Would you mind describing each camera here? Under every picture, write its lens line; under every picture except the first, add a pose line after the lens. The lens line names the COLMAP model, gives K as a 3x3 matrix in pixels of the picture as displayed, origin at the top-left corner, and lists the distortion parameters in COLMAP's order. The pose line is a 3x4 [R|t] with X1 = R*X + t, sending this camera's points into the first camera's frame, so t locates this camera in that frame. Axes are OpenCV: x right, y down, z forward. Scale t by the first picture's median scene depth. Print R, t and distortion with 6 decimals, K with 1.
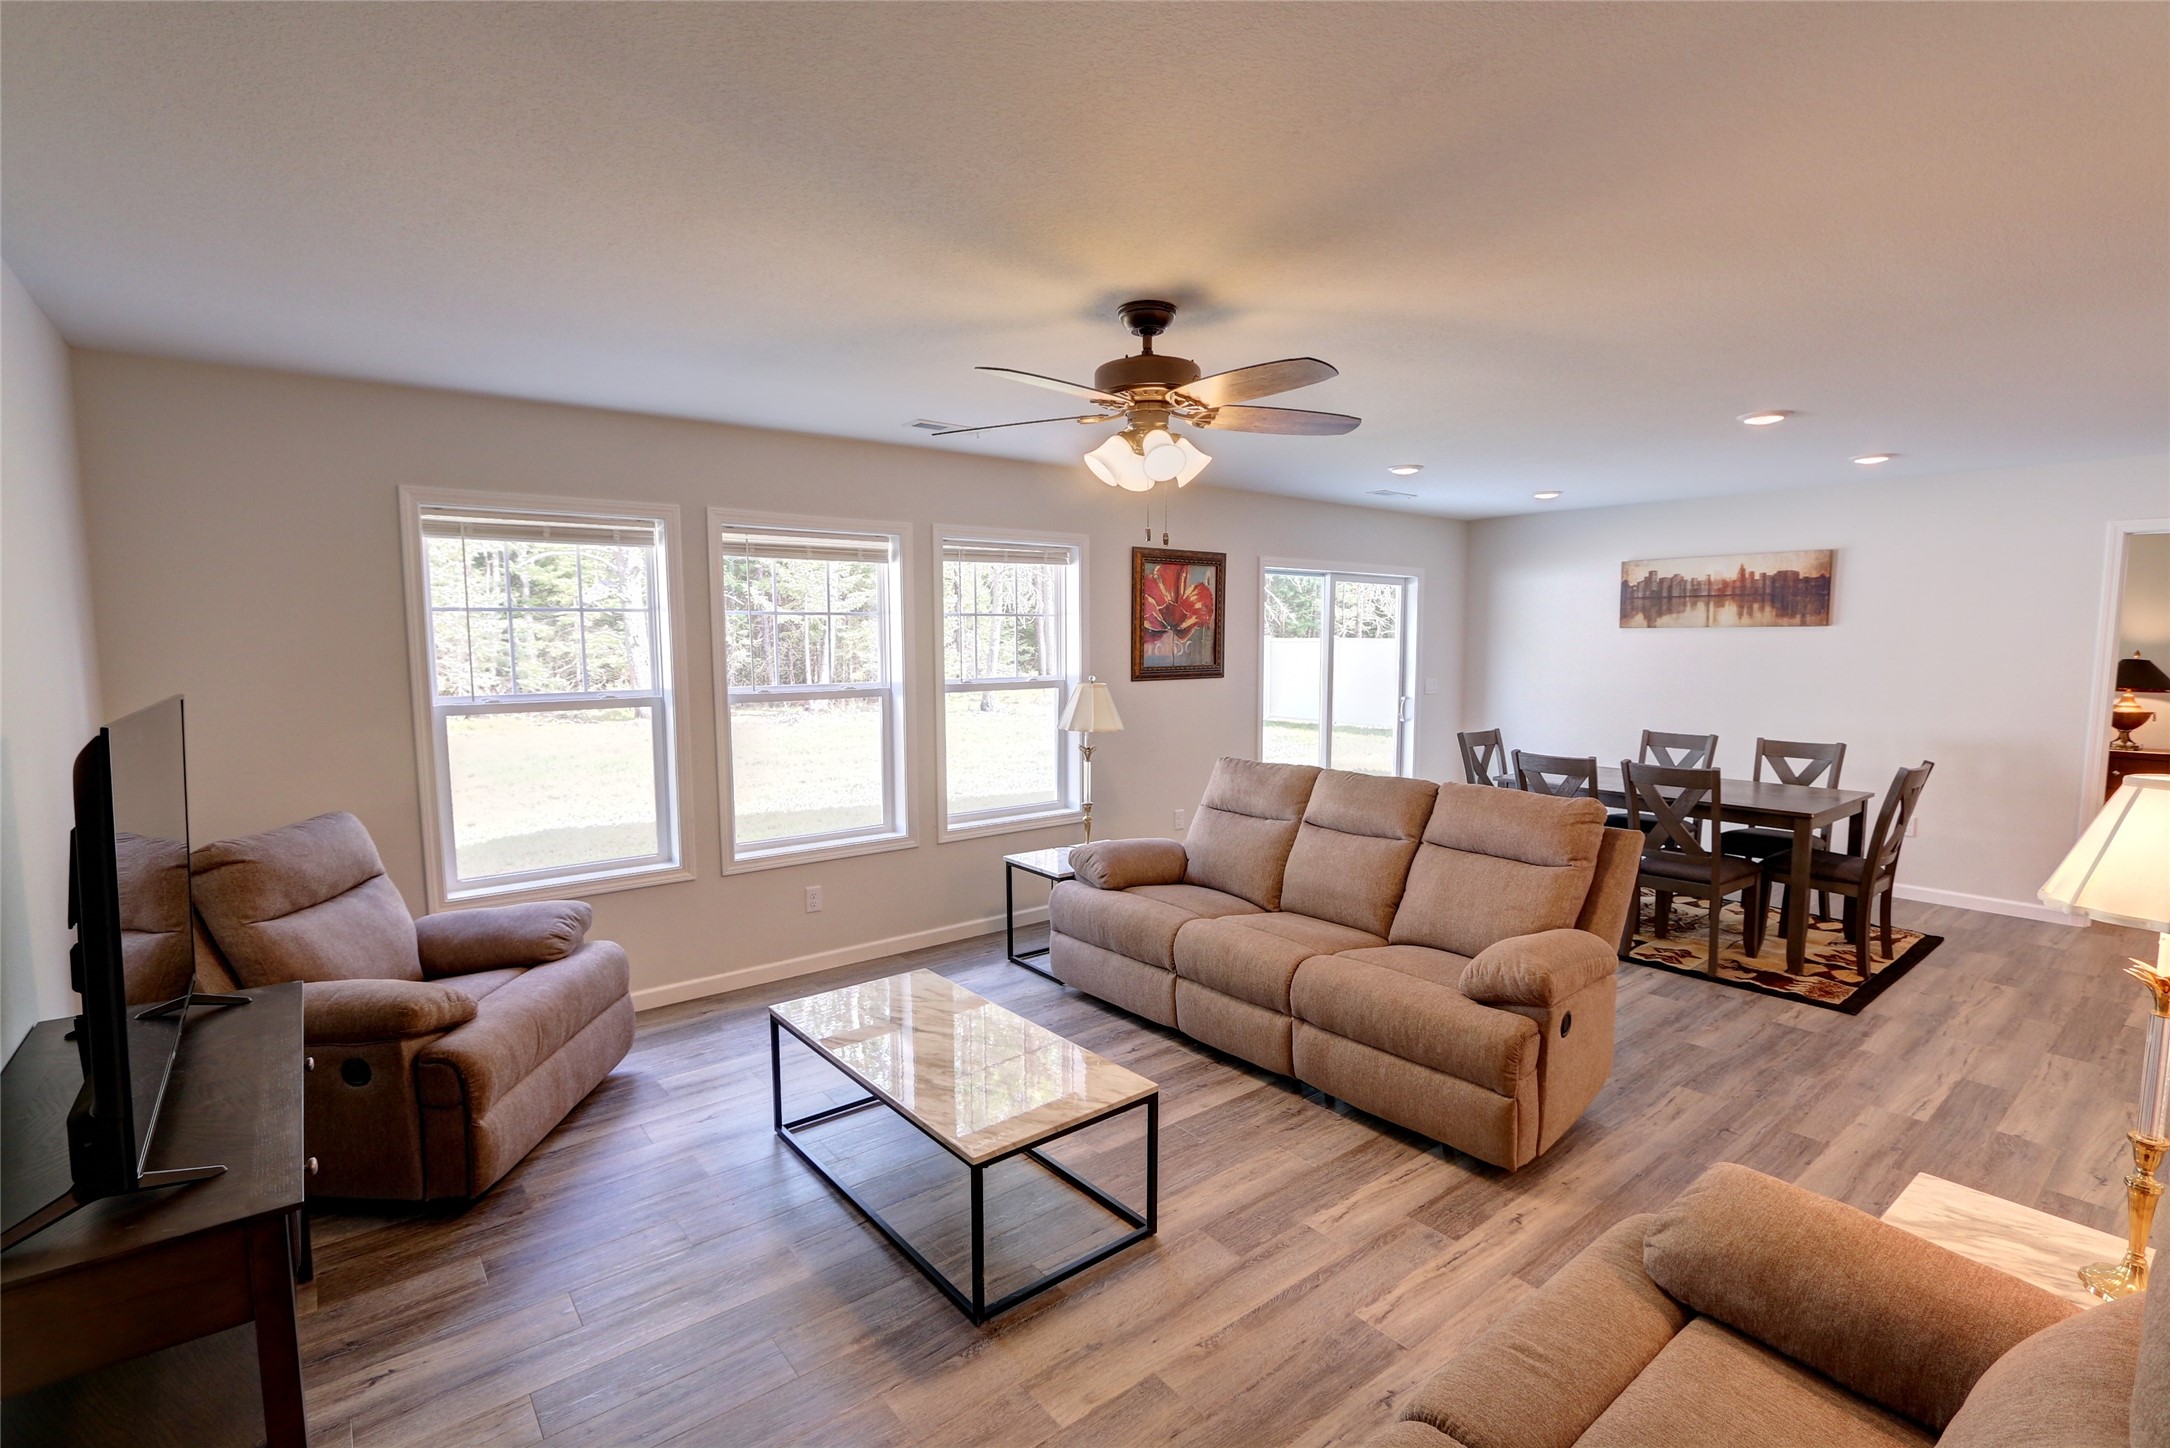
lens RADIAL K [[992.6, 0, 1083.4], [0, 992.6, 736.7], [0, 0, 1]] dist [-0.020225, 0.001073]
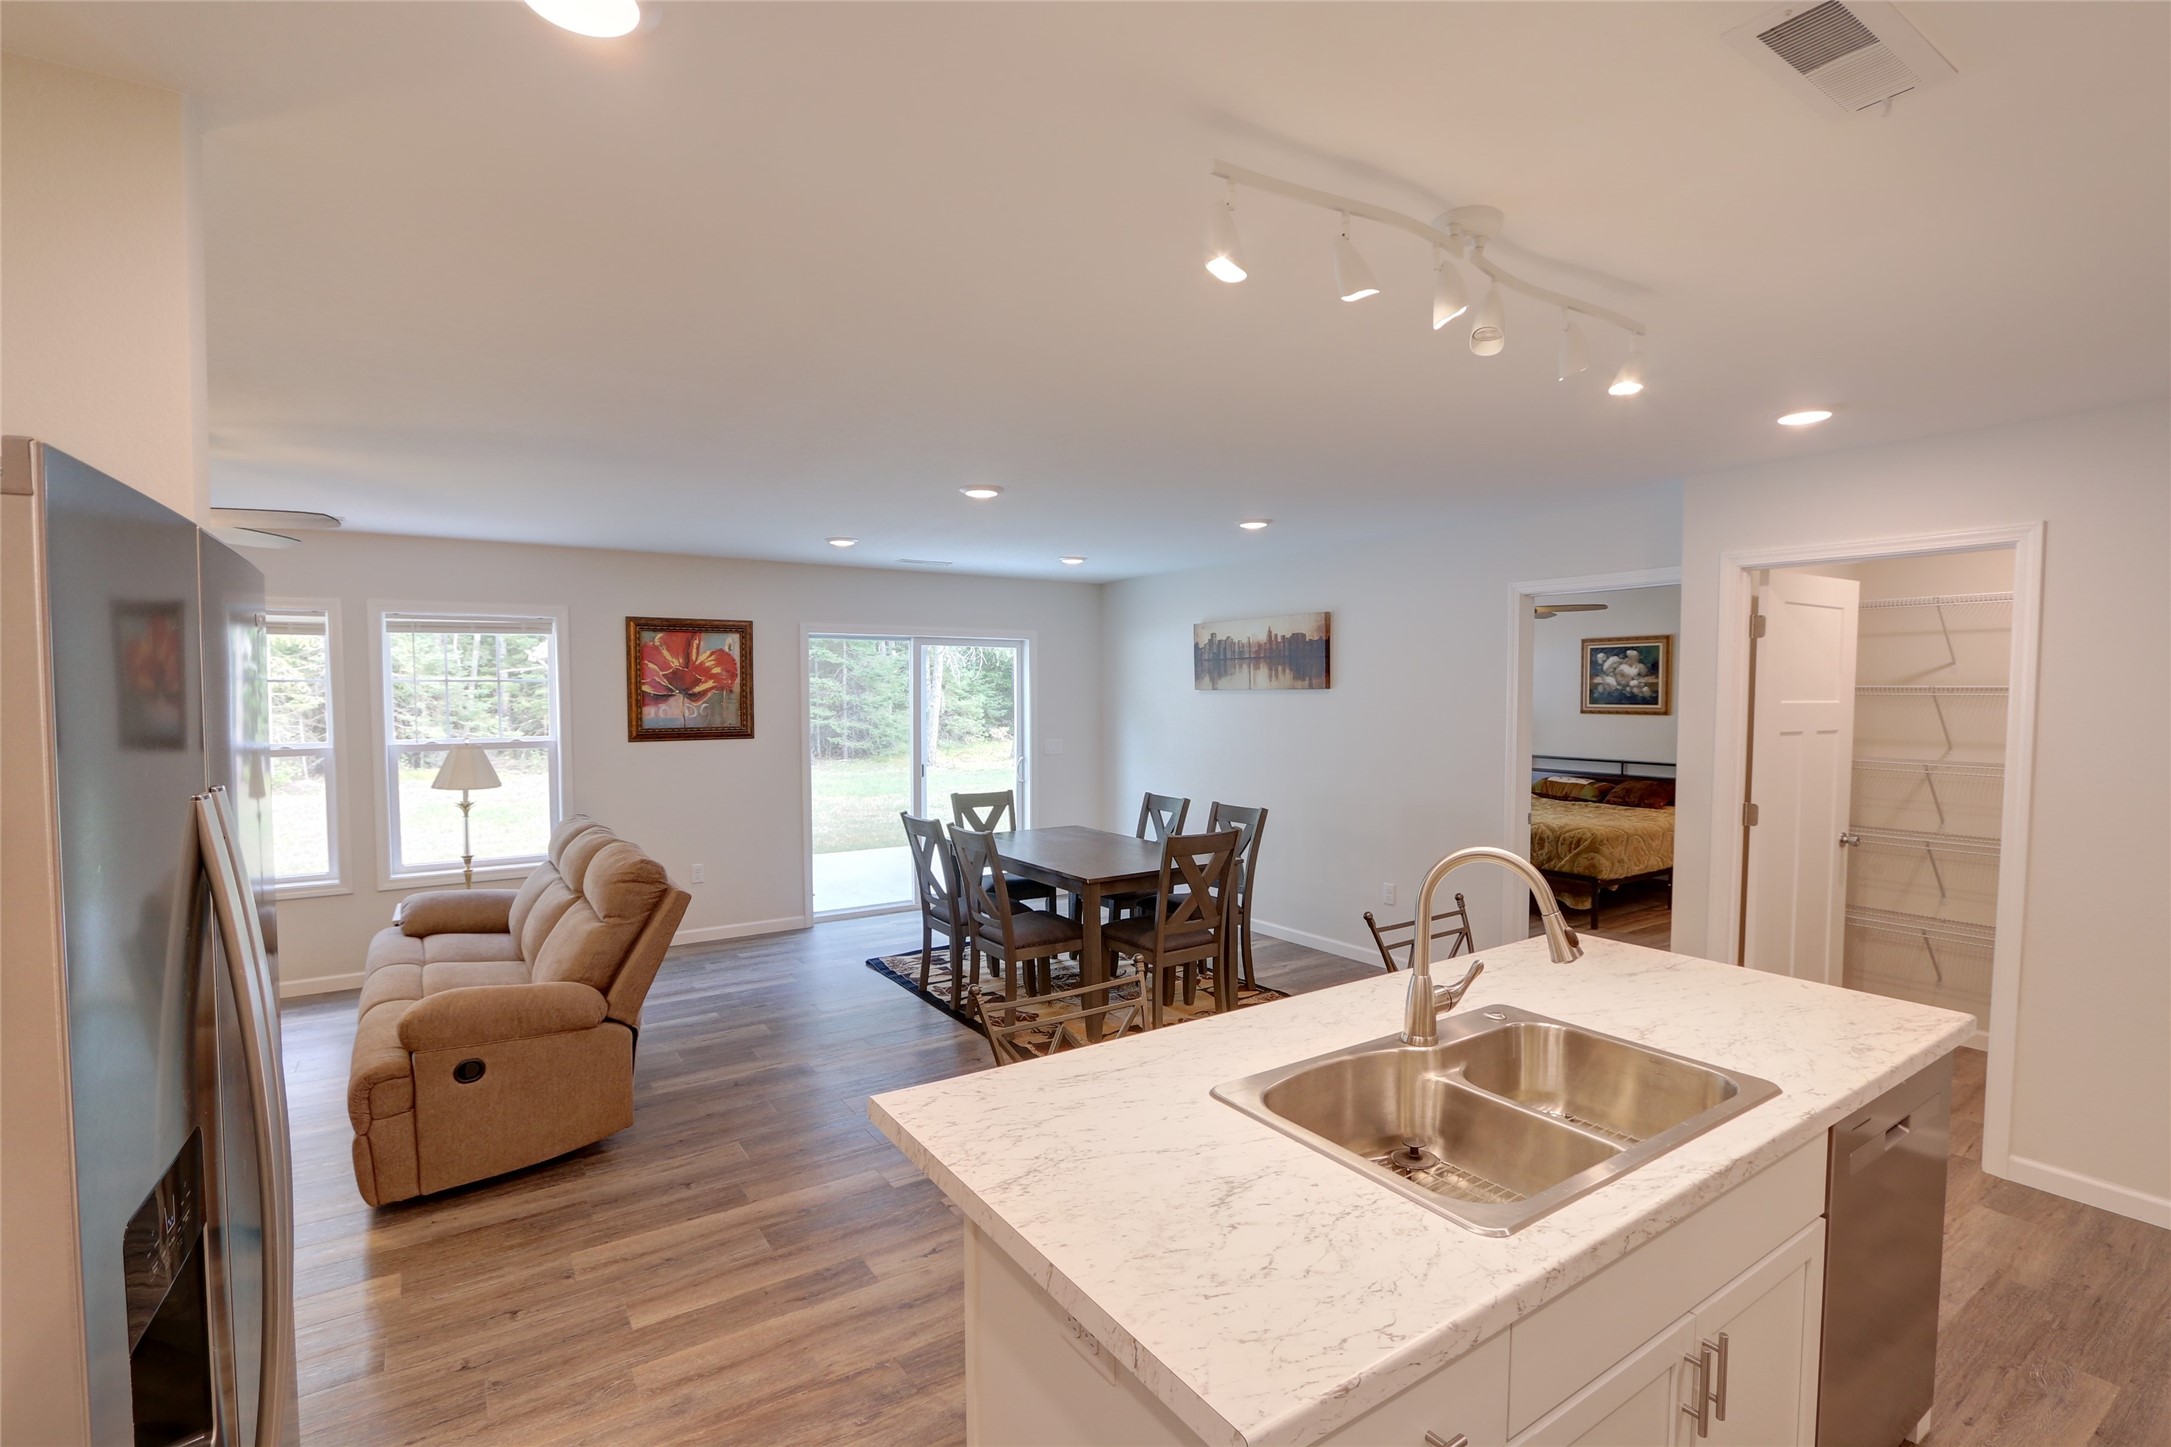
lens RADIAL K [[996.9, 0, 1084.1], [0, 996.9, 731.2], [0, 0, 1]] dist [-0.015724, 0.000520]
pose [[0.996238, 0.004065, -0.086561, 0.595438], [-0.009149, 0.998250, -0.058420, -0.009164], [0.086172, 0.058992, 0.994532, -0.015790]]
